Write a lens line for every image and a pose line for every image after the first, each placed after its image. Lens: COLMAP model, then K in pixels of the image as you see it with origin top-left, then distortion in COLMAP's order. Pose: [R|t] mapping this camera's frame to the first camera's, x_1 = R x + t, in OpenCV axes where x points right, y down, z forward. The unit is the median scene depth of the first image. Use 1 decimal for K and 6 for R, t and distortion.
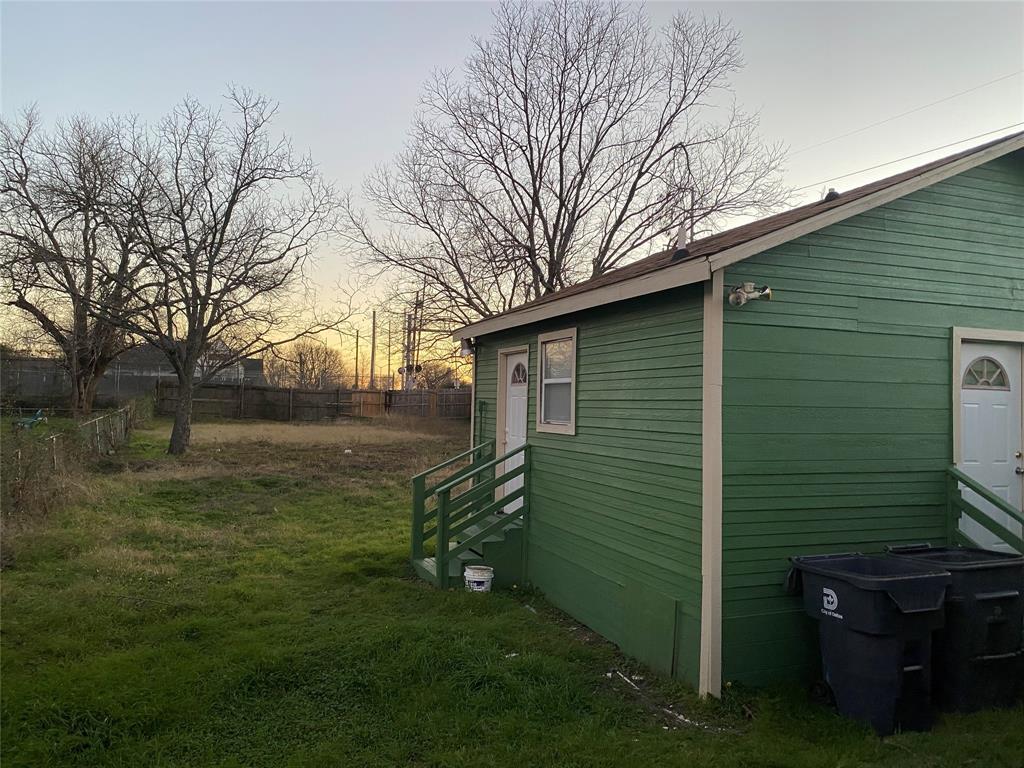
lens RADIAL K [[762.8, 0, 513.8], [0, 762.8, 377.1], [0, 0, 1]] dist [0.033719, -0.055089]
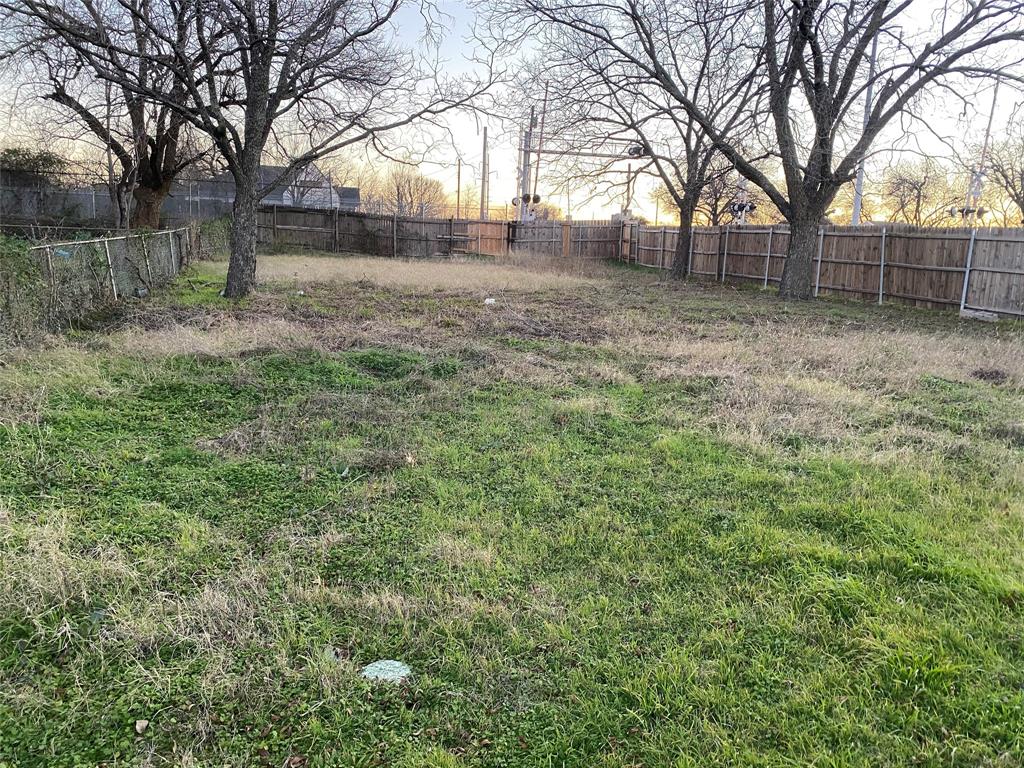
lens RADIAL K [[781.6, 0, 512.0], [0, 781.6, 384.0], [0, 0, 1]] dist [0.116255, -0.282259]
pose [[0.991536, 0.039246, -0.123755, -0.404789], [-0.012732, 0.978016, 0.208143, 0.098015], [0.129203, -0.204806, 0.970238, 1.199363]]
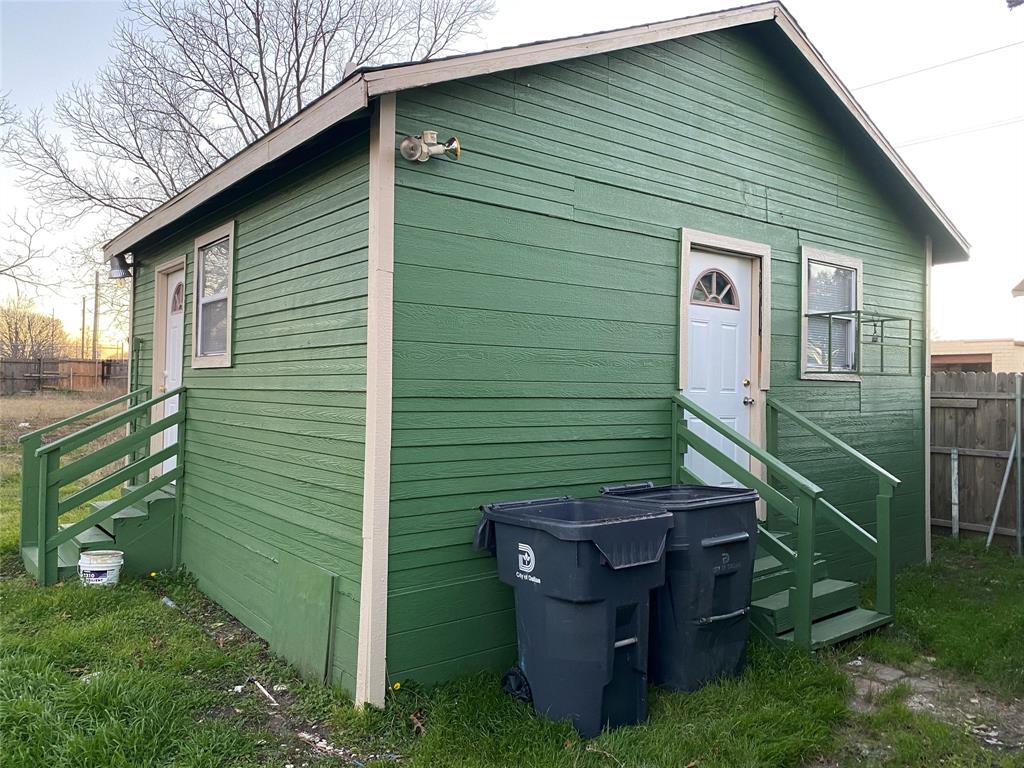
lens RADIAL K [[762.8, 0, 513.8], [0, 762.8, 377.1], [0, 0, 1]] dist [0.033719, -0.055089]
pose [[0.955678, -0.000192, 0.294414, 0.145680], [-0.008005, 0.999613, 0.026635, 0.075847], [-0.294305, -0.027811, 0.955307, 0.241205]]
